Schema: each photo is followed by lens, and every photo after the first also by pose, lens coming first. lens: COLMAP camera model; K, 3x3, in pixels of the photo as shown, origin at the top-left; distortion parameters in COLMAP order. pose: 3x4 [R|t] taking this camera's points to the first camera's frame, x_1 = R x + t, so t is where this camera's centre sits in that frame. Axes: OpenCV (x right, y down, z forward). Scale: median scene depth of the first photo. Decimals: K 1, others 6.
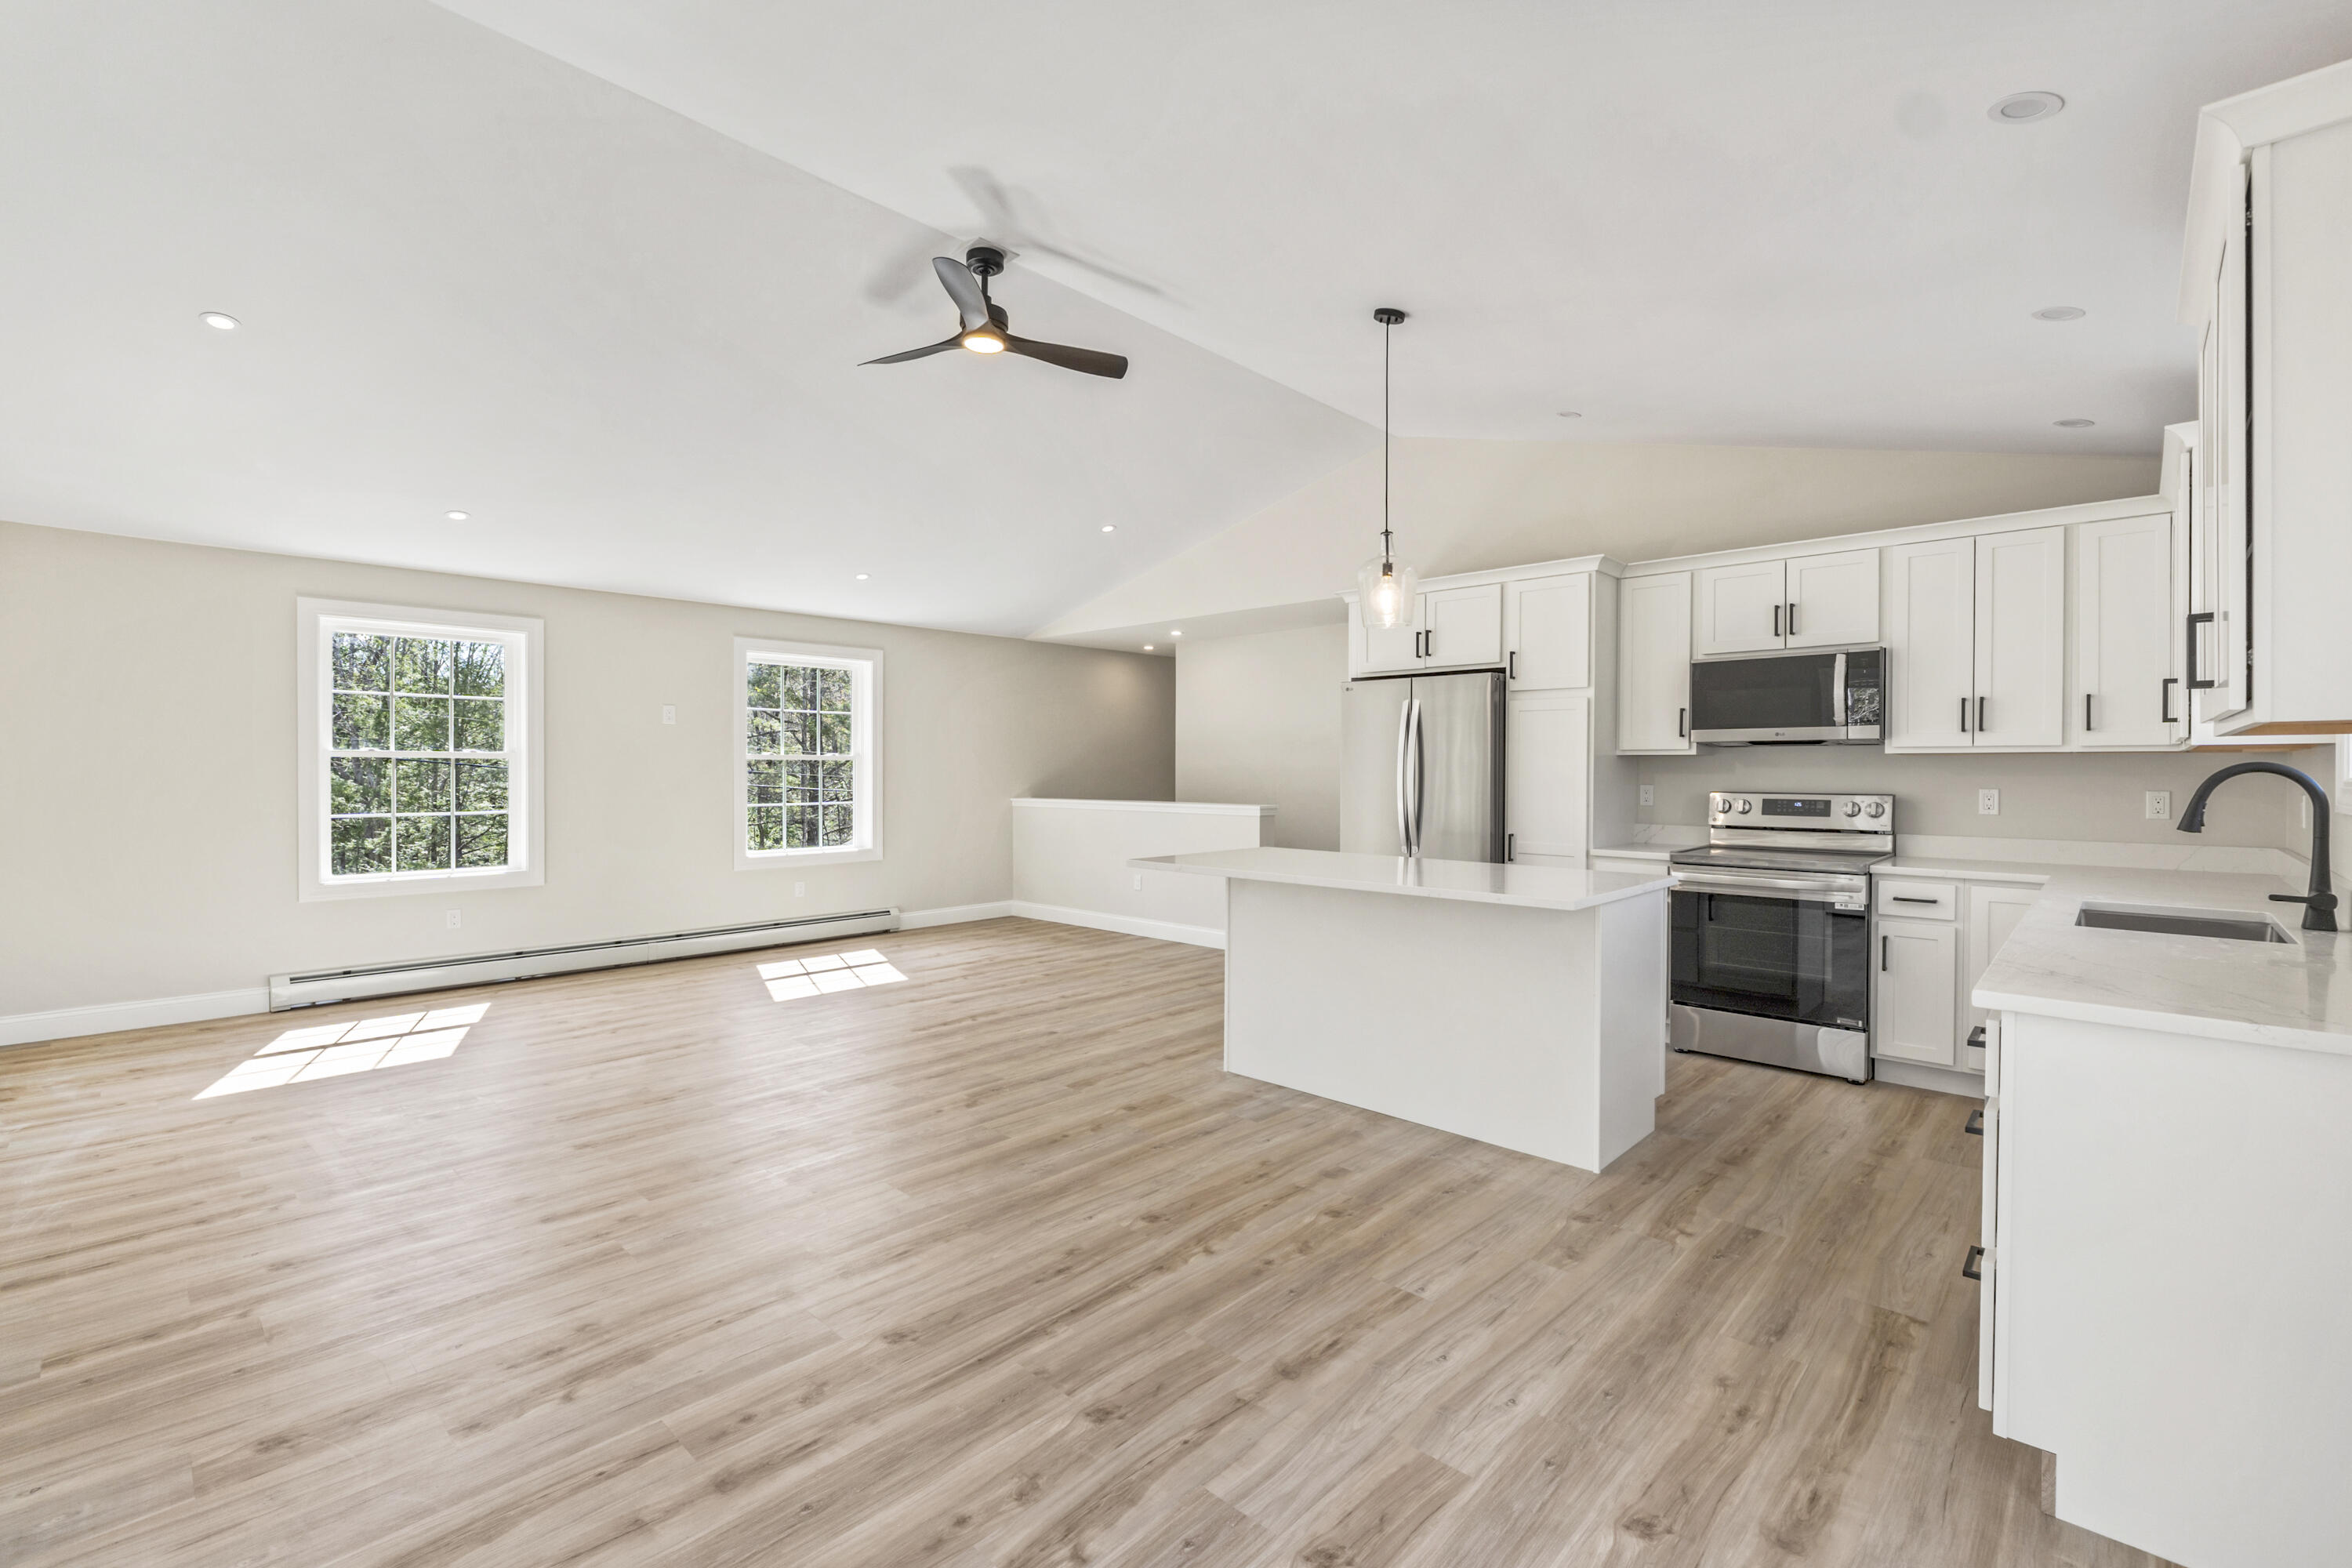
lens RADIAL K [[1020.9, 0, 1172.4], [0, 1020.9, 773.8], [0, 0, 1]] dist [-0.004281, -0.000687]
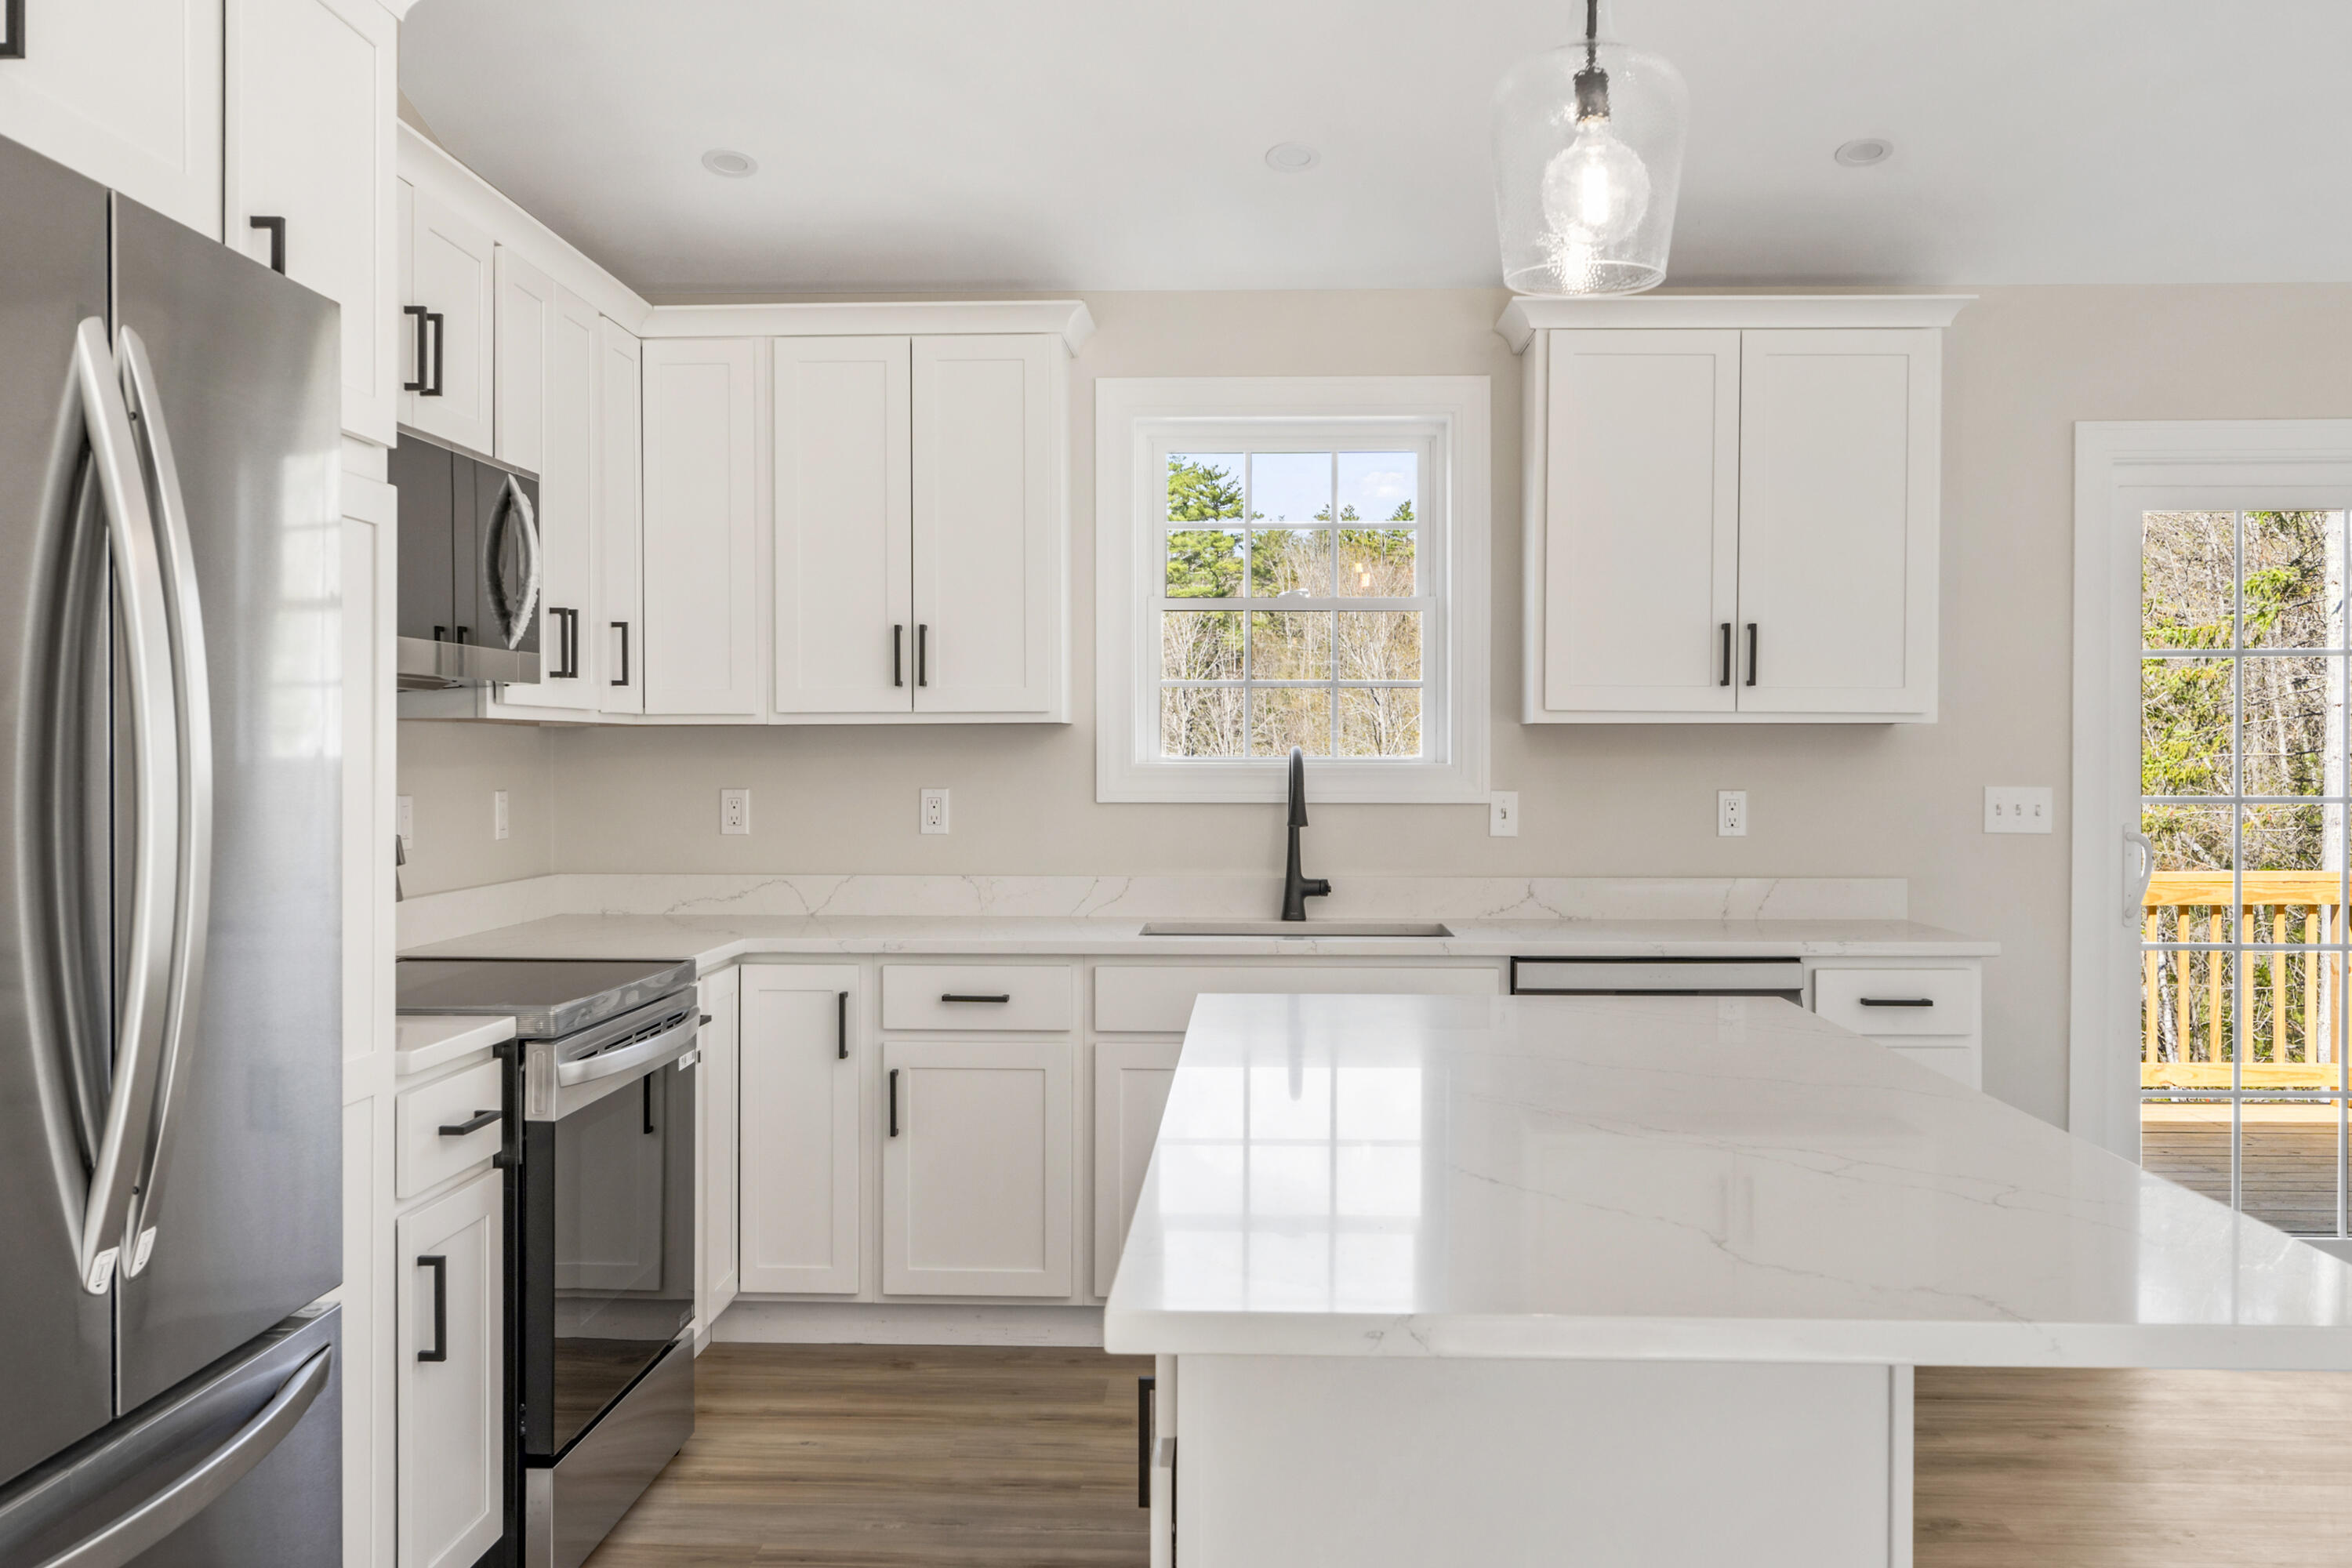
lens RADIAL K [[2056.2, 0, 1178.3], [0, 2056.2, 754.8], [0, 0, 1]] dist [-0.006318, 0.001392]
pose [[-0.667169, -0.005139, 0.744889, -0.143998], [-0.002325, 0.999986, 0.004816, -0.007408], [-0.744903, 0.001481, -0.667171, 1.358443]]
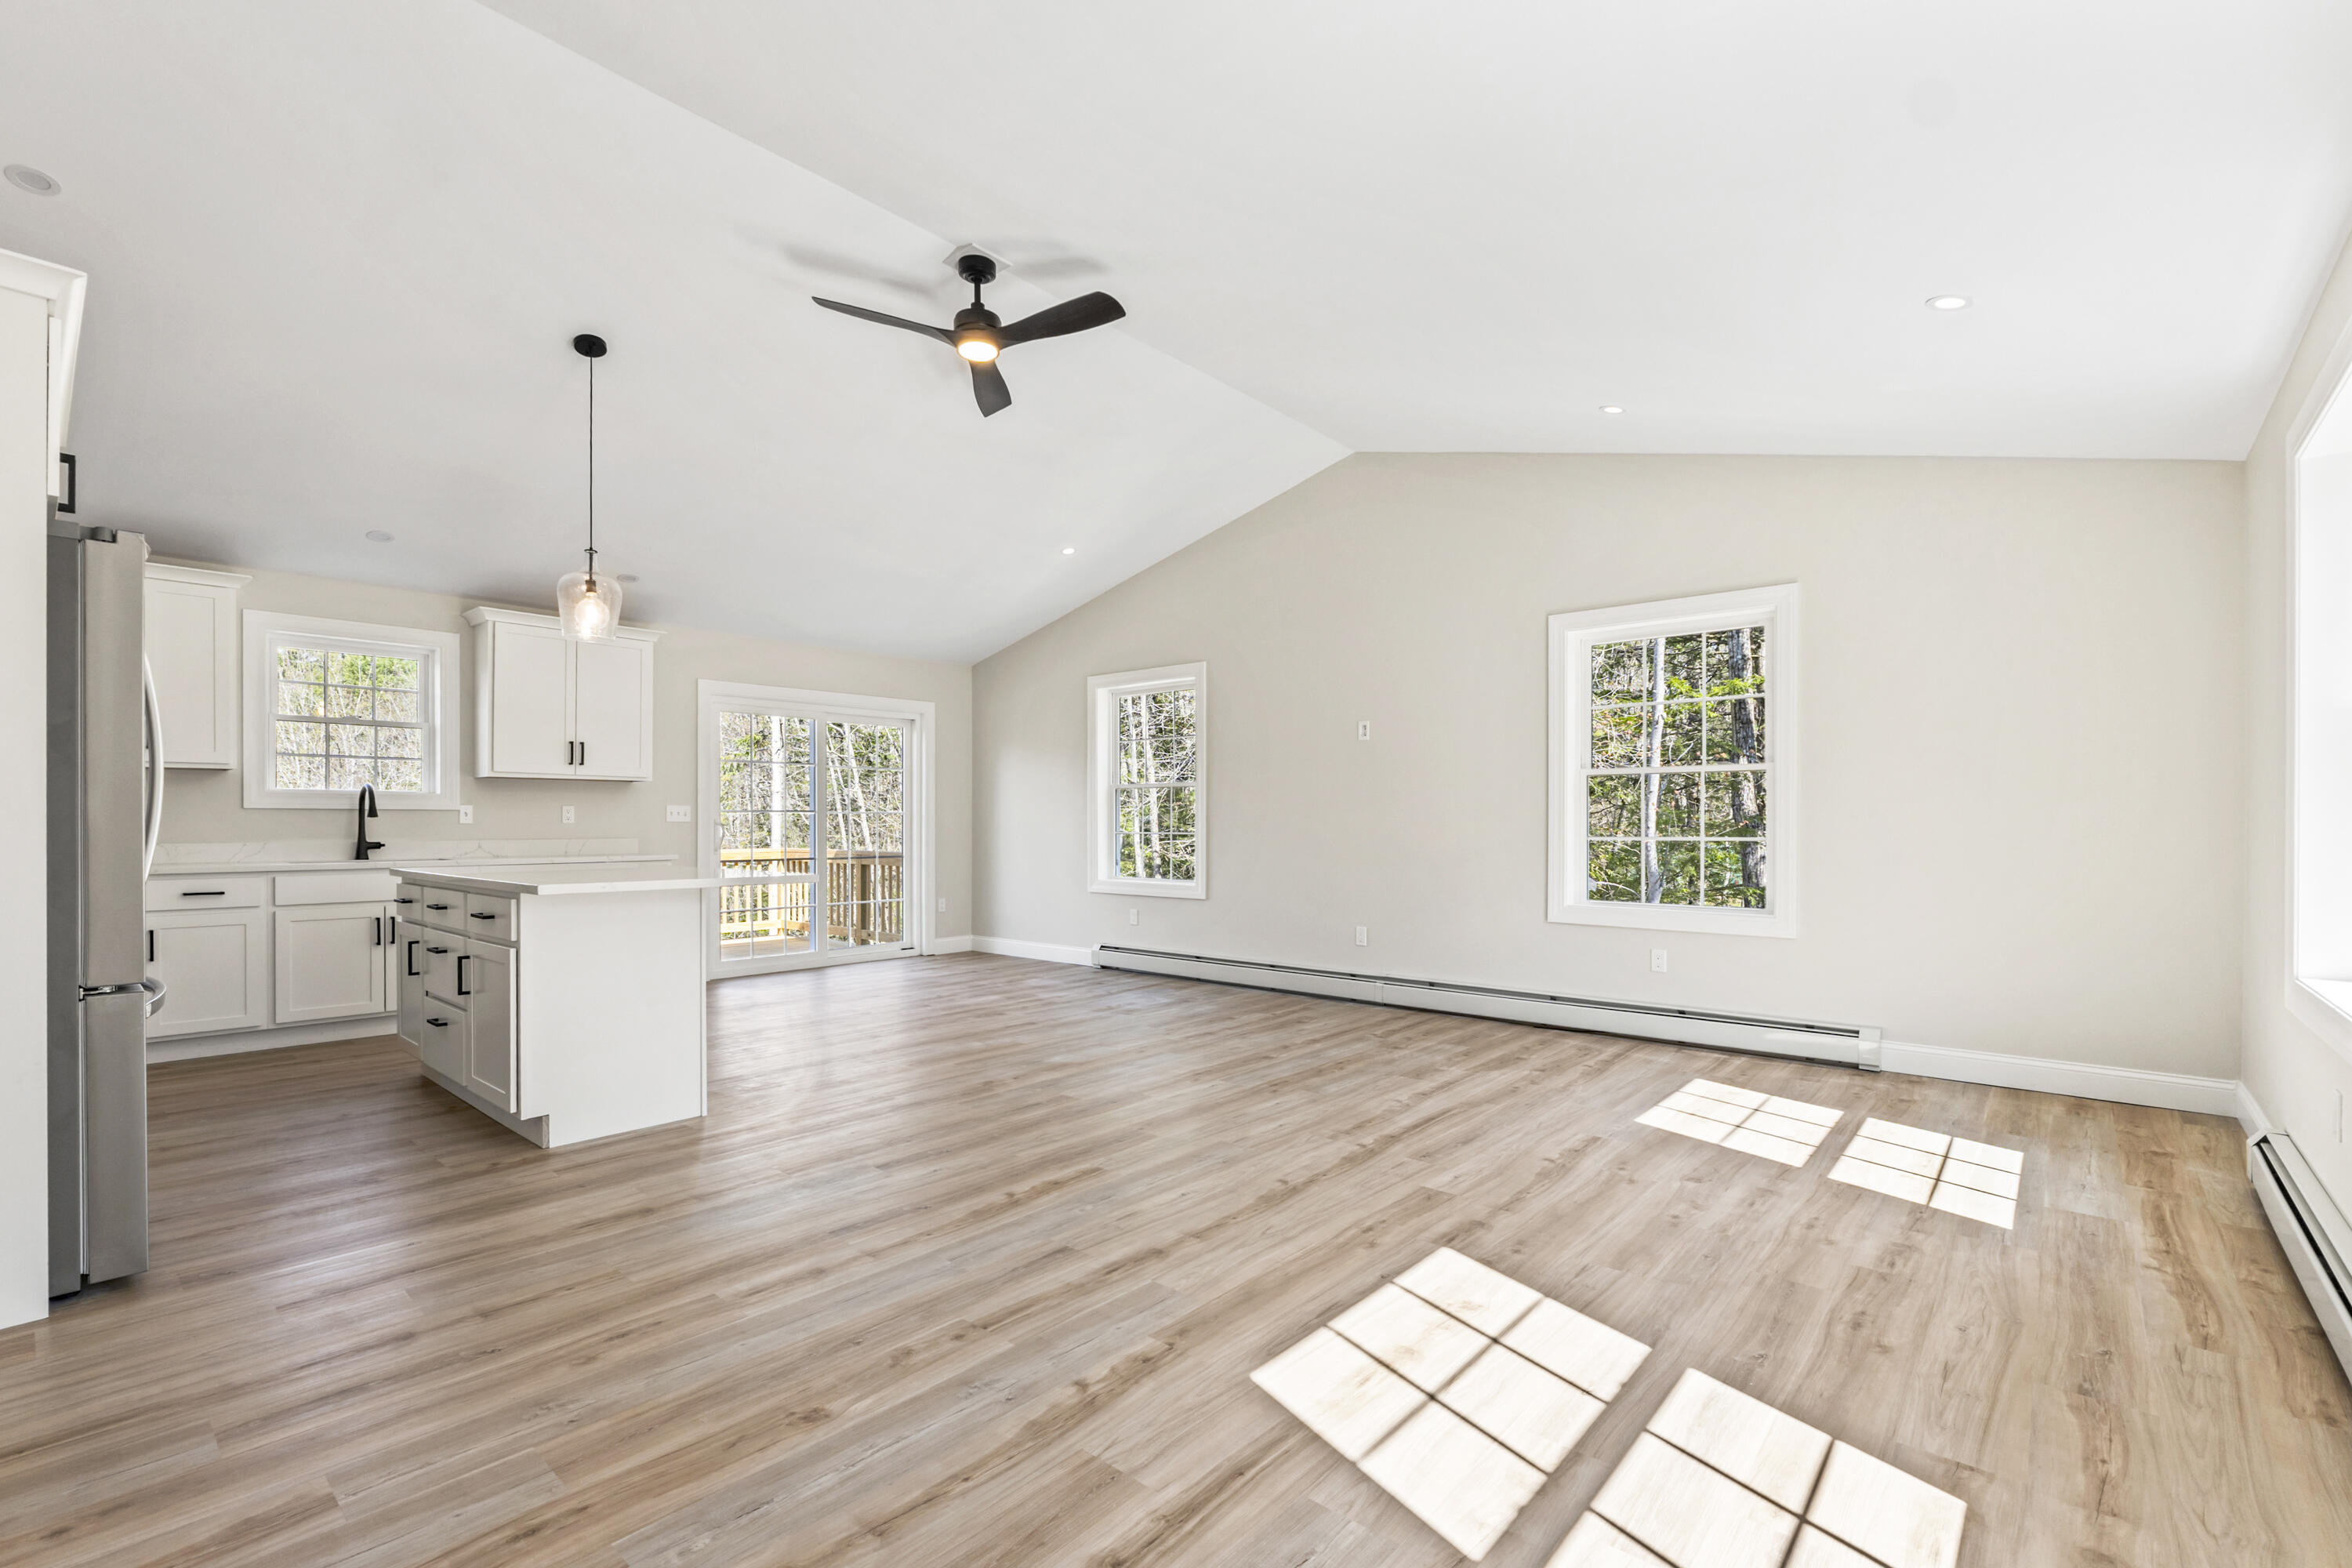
lens RADIAL K [[1020.9, 0, 1172.4], [0, 1020.9, 773.8], [0, 0, 1]] dist [-0.004281, -0.000687]
pose [[-0.999014, -0.001564, -0.044364, -0.306678], [0.000368, 0.999054, -0.043496, 0.034924], [0.044391, -0.043469, -0.998068, 1.874293]]
